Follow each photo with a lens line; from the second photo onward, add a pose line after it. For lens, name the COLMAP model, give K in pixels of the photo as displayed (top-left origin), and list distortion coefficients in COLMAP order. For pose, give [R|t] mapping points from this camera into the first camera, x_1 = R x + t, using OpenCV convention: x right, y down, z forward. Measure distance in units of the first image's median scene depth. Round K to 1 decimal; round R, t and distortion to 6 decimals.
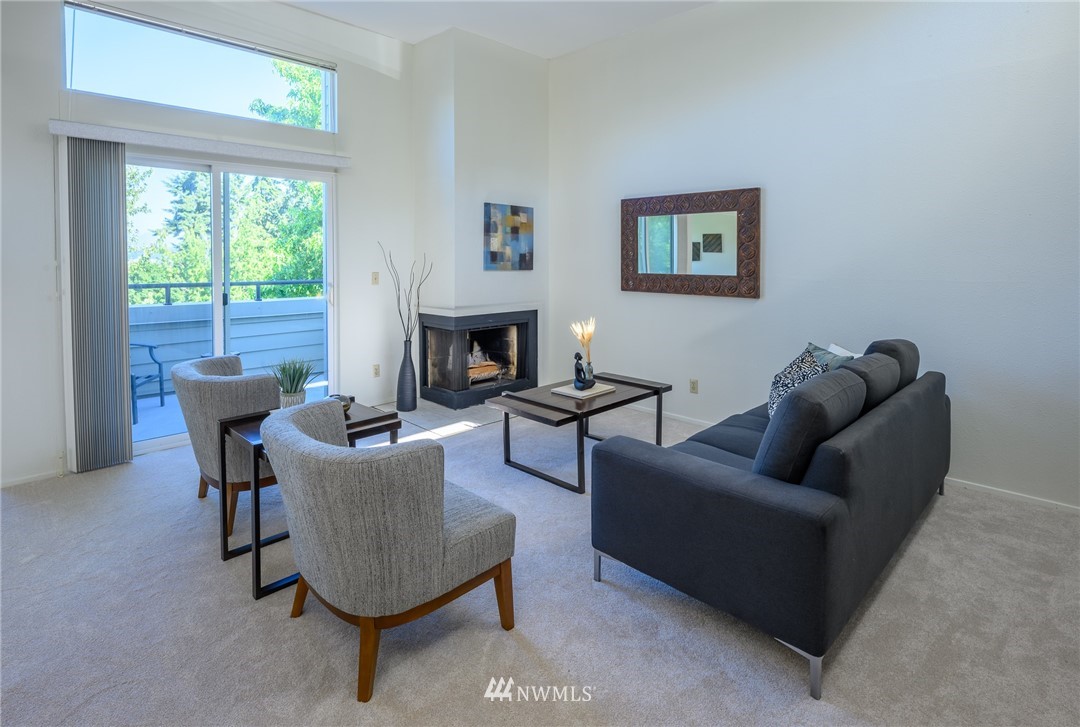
lens RADIAL K [[557.2, 0, 492.8], [0, 557.2, 267.1], [0, 0, 1]] dist [-0.000705, -0.000368]
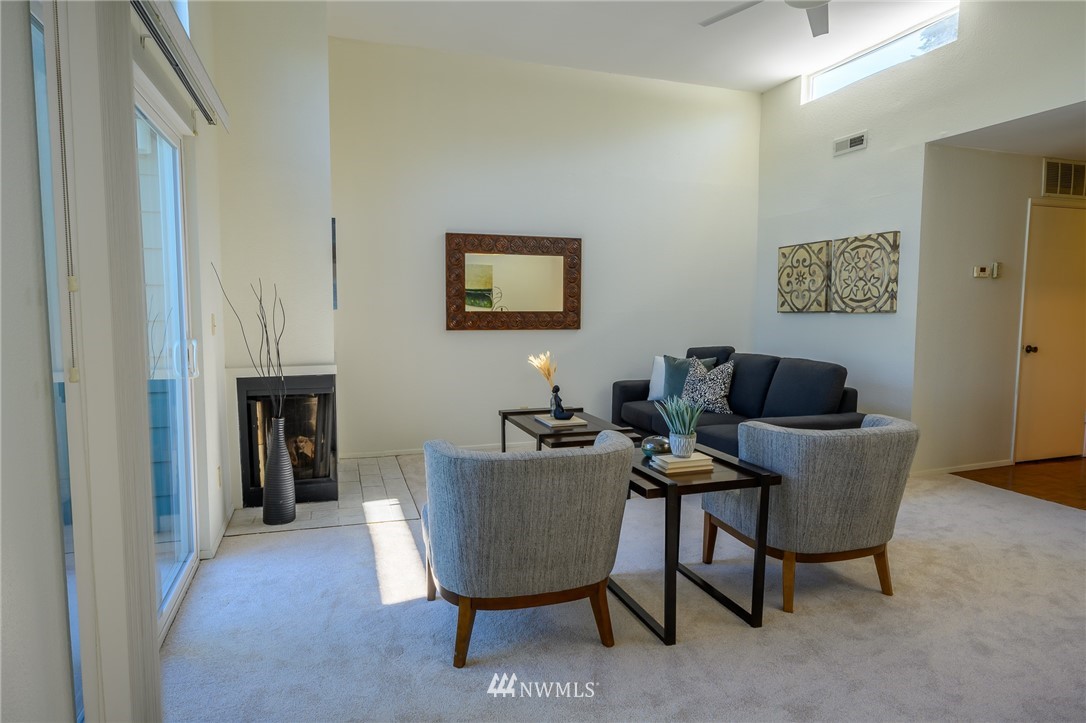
lens RADIAL K [[644.7, 0, 541.9], [0, 644.7, 359.4], [0, 0, 1]] dist [0.003298, 0.000024]
pose [[0.403293, -0.075974, 0.911911, -1.175090], [0.012152, 0.996904, 0.077681, 0.014803], [-0.914990, -0.020246, 0.402968, 0.682053]]
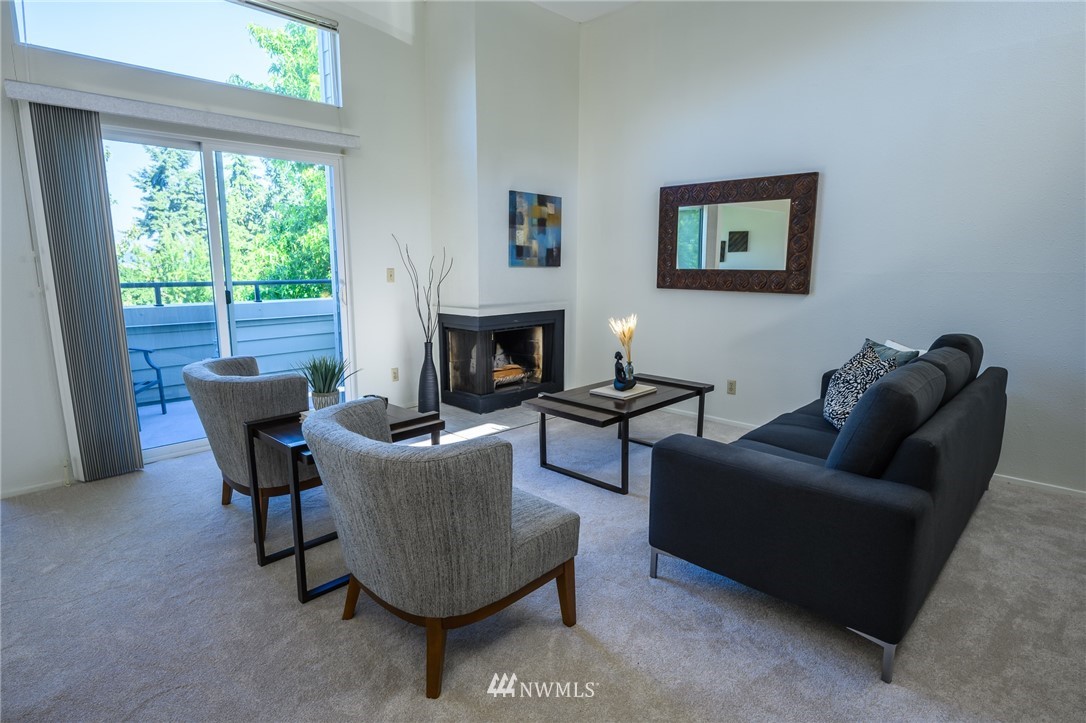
lens RADIAL K [[581.3, 0, 517.7], [0, 581.3, 361.0], [0, 0, 1]] dist [-0.001401, -0.000096]
pose [[0.999227, -0.006284, 0.038809, -0.069010], [0.000331, 0.988452, 0.151532, 0.025447], [-0.039313, -0.151402, 0.987690, 0.046341]]
